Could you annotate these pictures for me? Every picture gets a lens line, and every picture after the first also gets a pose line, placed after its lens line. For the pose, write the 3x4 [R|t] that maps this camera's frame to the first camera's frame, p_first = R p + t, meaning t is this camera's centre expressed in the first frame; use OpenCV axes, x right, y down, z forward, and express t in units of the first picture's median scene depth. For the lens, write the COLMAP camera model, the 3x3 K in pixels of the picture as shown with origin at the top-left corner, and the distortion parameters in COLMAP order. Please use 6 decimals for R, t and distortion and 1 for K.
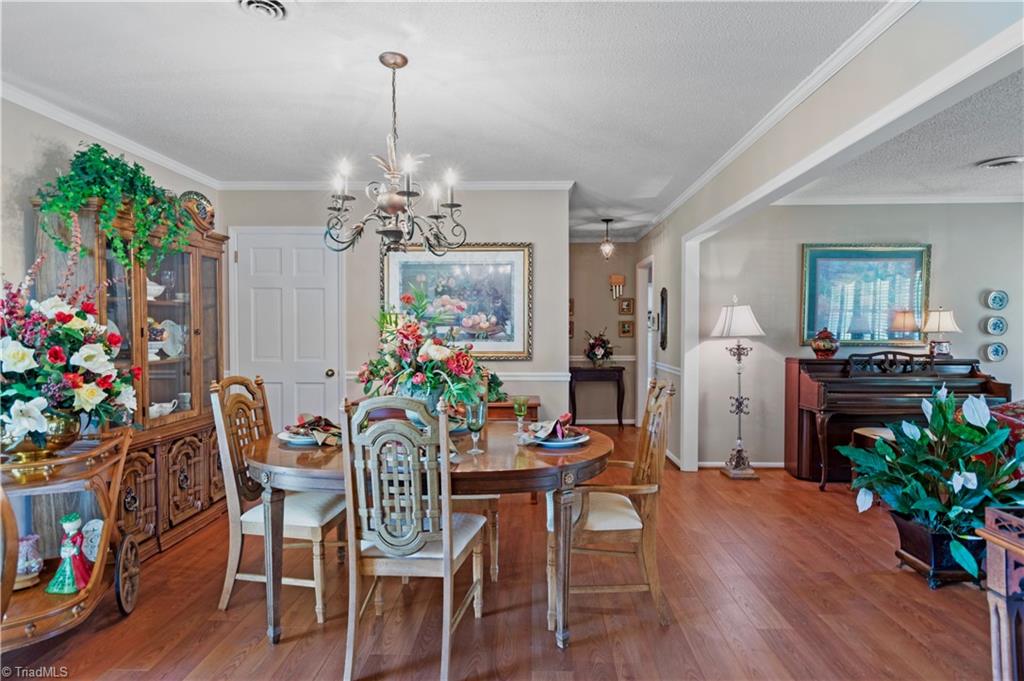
lens RADIAL K [[544.1, 0, 514.4], [0, 544.1, 340.2], [0, 0, 1]] dist [0.006368, -0.001539]
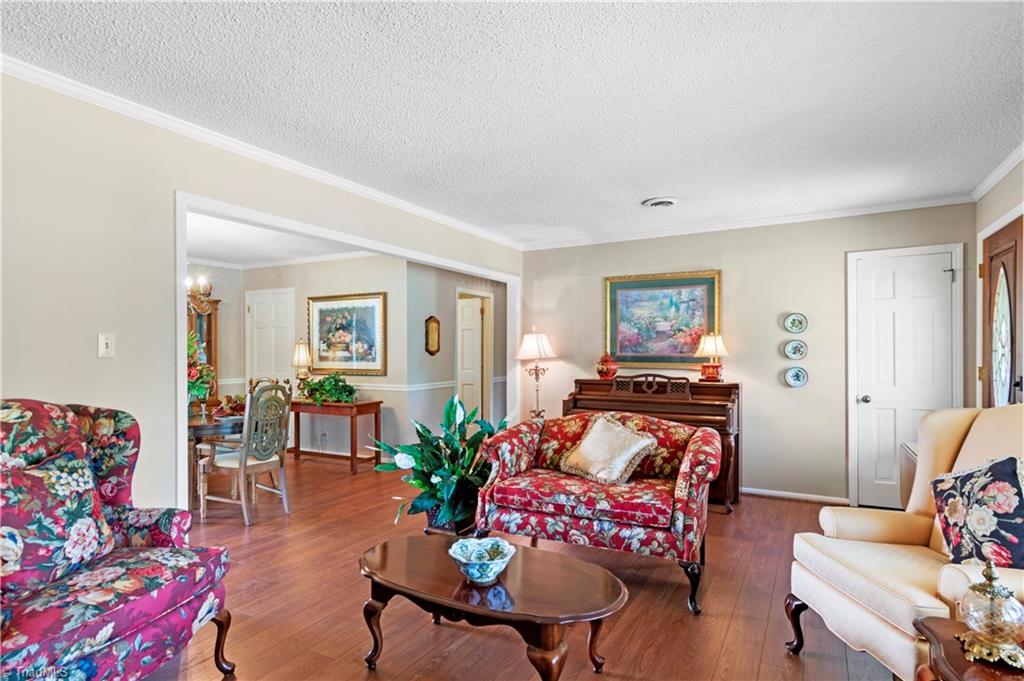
lens RADIAL K [[544.1, 0, 516.8], [0, 544.1, 347.3], [0, 0, 1]] dist [0.006368, -0.001539]
pose [[0.886709, -0.004893, -0.462301, 0.977183], [-0.007333, 0.999669, -0.024646, -0.003758], [0.462269, 0.025244, 0.886380, -0.083555]]
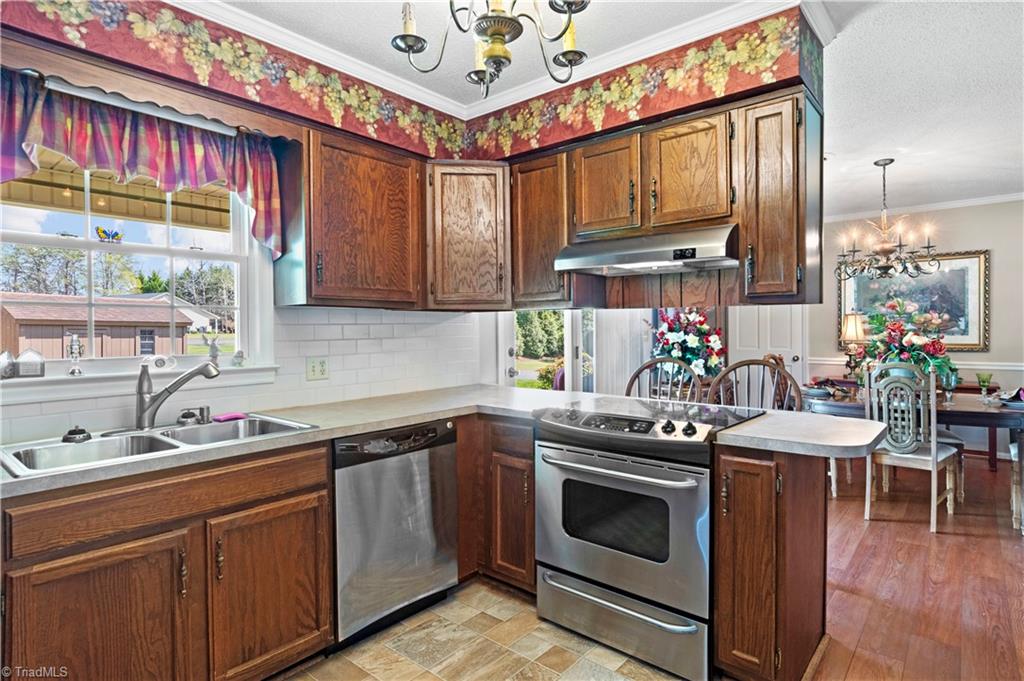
lens RADIAL K [[544.1, 0, 521.9], [0, 544.1, 333.1], [0, 0, 1]] dist [0.006368, -0.001539]
pose [[0.792198, -0.005253, -0.610242, -0.045345], [-0.000495, 0.999957, -0.009250, 0.009368], [0.610264, 0.007630, 0.792161, -0.516860]]
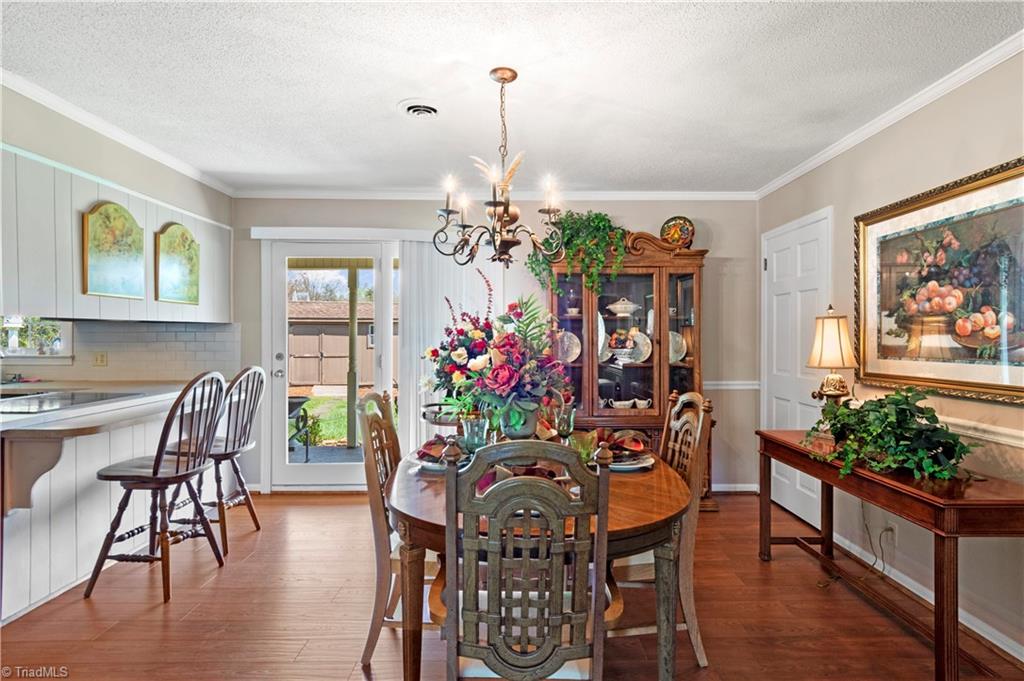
lens RADIAL K [[544.1, 0, 531.2], [0, 544.1, 343.0], [0, 0, 1]] dist [0.006368, -0.001539]
pose [[0.050857, 0.006346, -0.998686, 0.433990], [-0.023706, 0.999706, 0.005145, -0.009579], [0.998425, 0.023413, 0.050992, 0.545570]]
